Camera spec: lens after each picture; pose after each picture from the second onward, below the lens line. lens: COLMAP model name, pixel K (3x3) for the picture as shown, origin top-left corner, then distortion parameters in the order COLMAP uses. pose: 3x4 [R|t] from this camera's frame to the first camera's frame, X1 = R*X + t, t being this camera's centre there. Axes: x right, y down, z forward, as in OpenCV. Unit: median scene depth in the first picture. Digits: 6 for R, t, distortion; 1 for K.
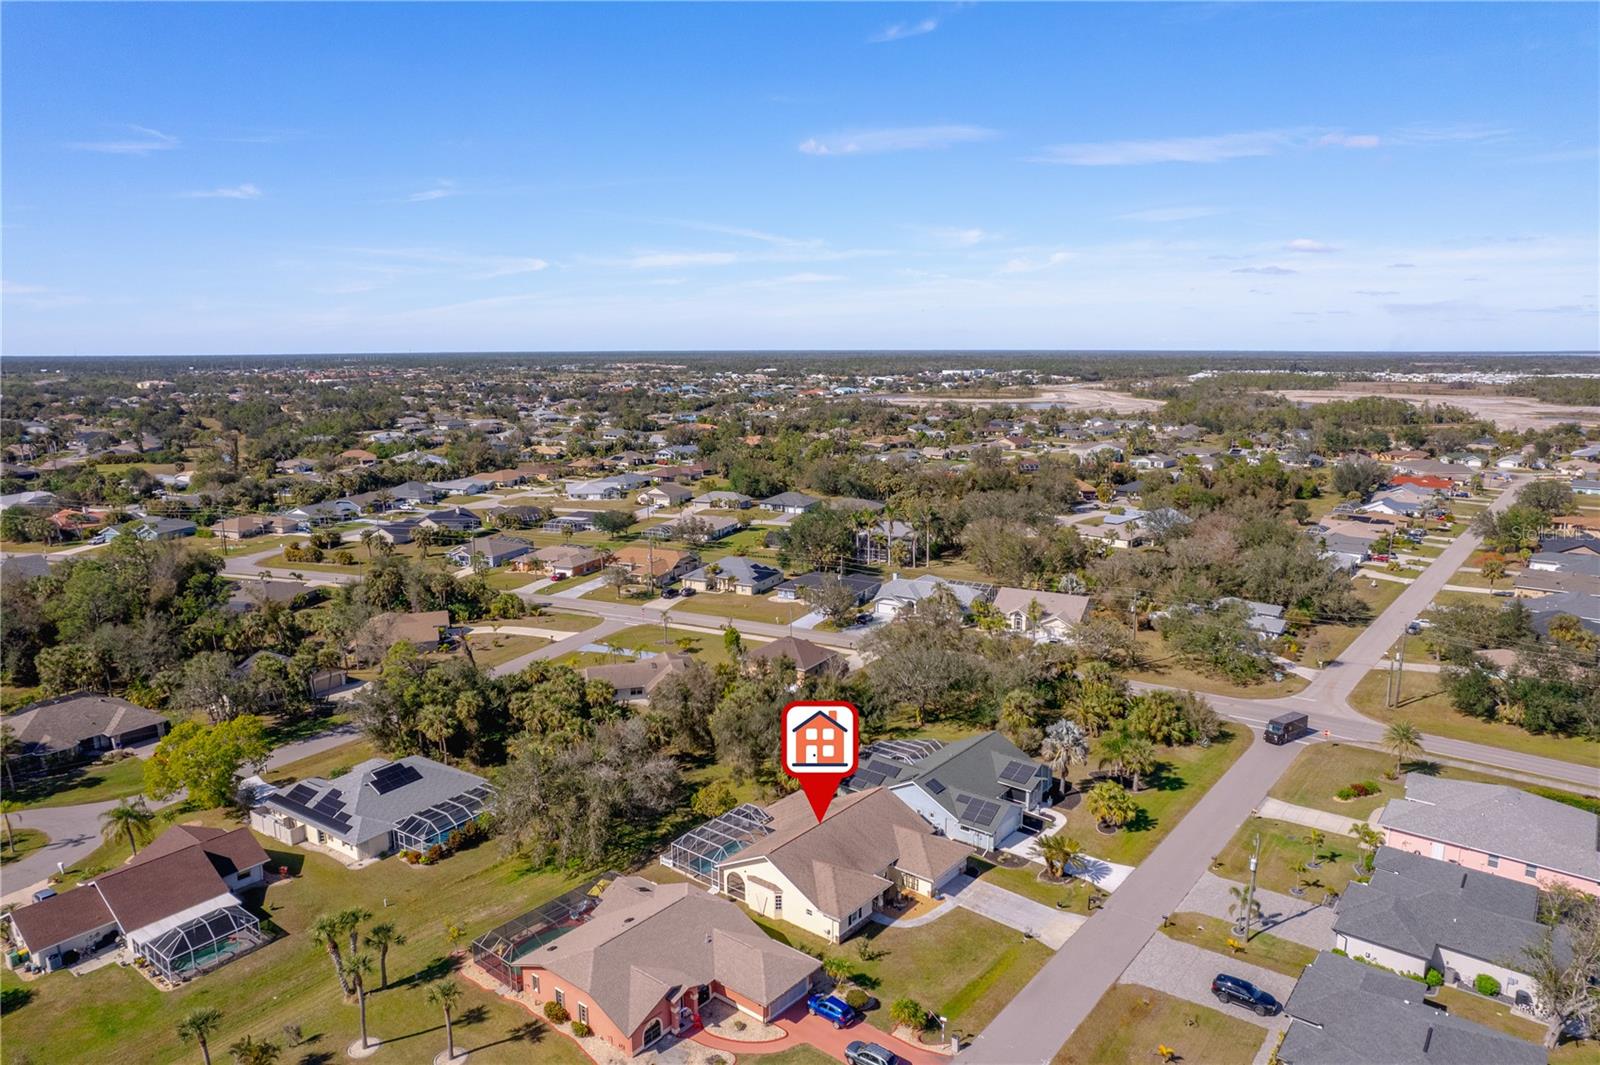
lens RADIAL K [[1022.1, 0, 800.0], [0, 1022.1, 540.4], [0, 0, 1]] dist [-0.062958, 0.062324]
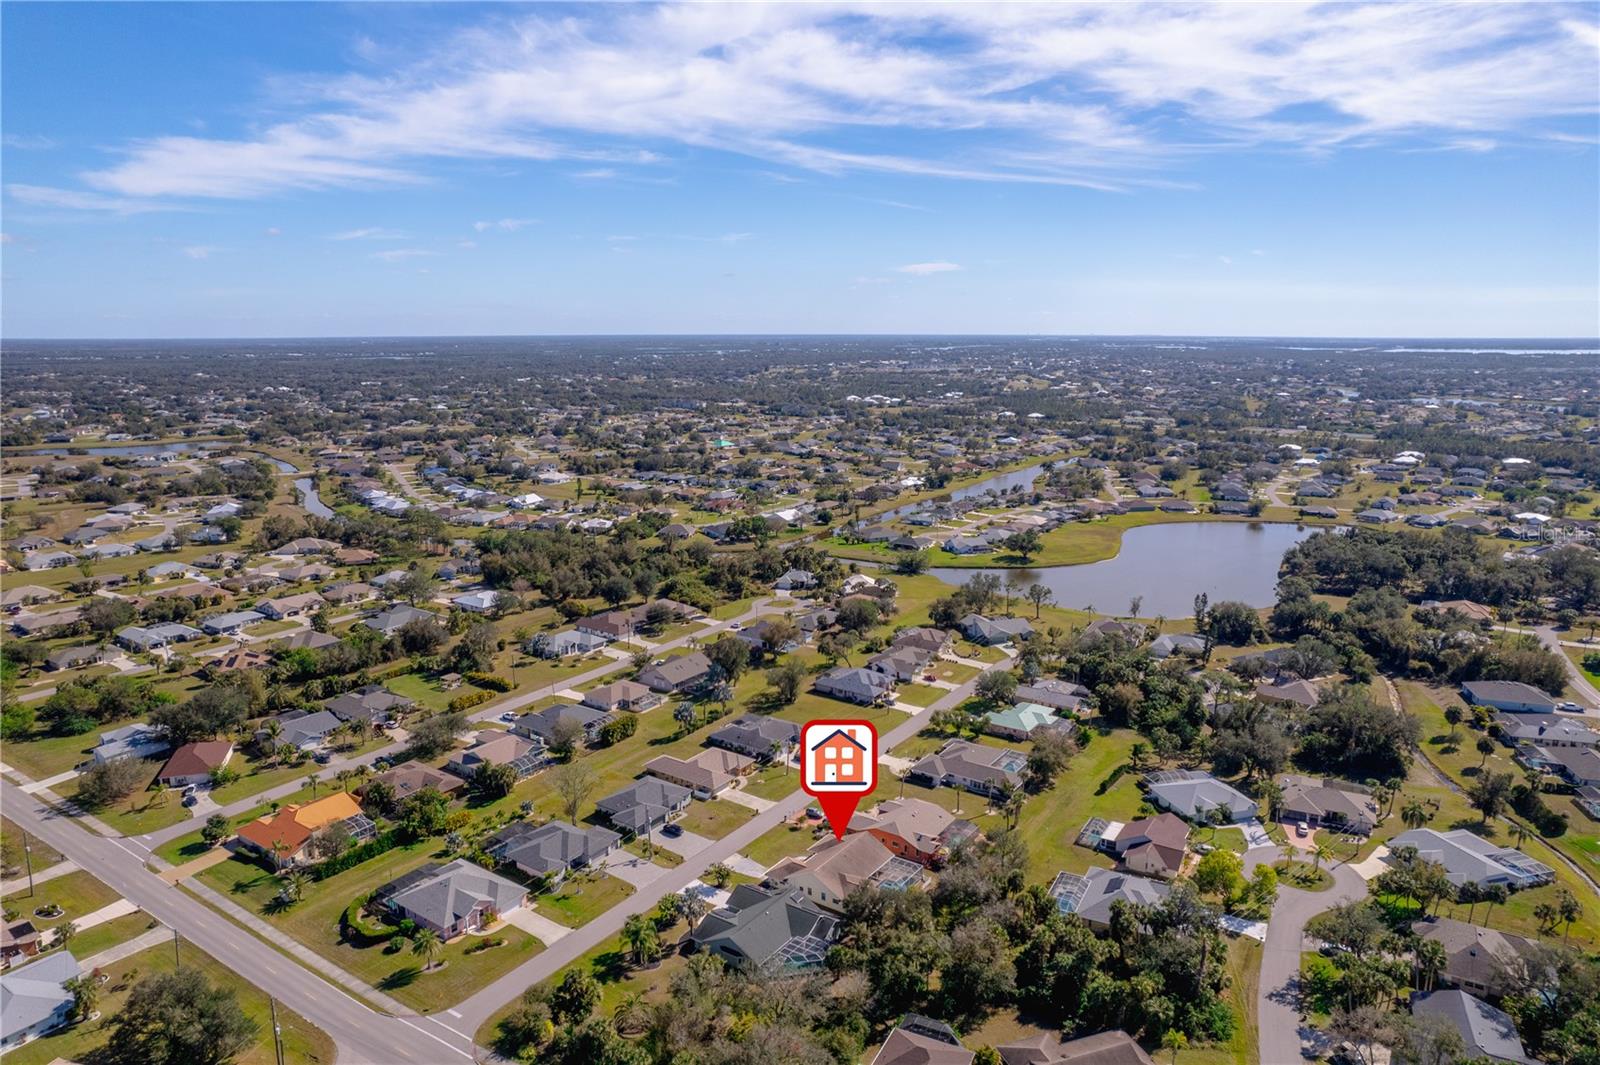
lens RADIAL K [[1022.1, 0, 790.1], [0, 1022.1, 526.7], [0, 0, 1]] dist [-0.062958, 0.062324]
pose [[-0.997500, 0.016645, -0.068675, 0.161049], [-0.010043, 0.928601, 0.370943, -0.659457], [0.069946, 0.370705, -0.926113, 1.657332]]
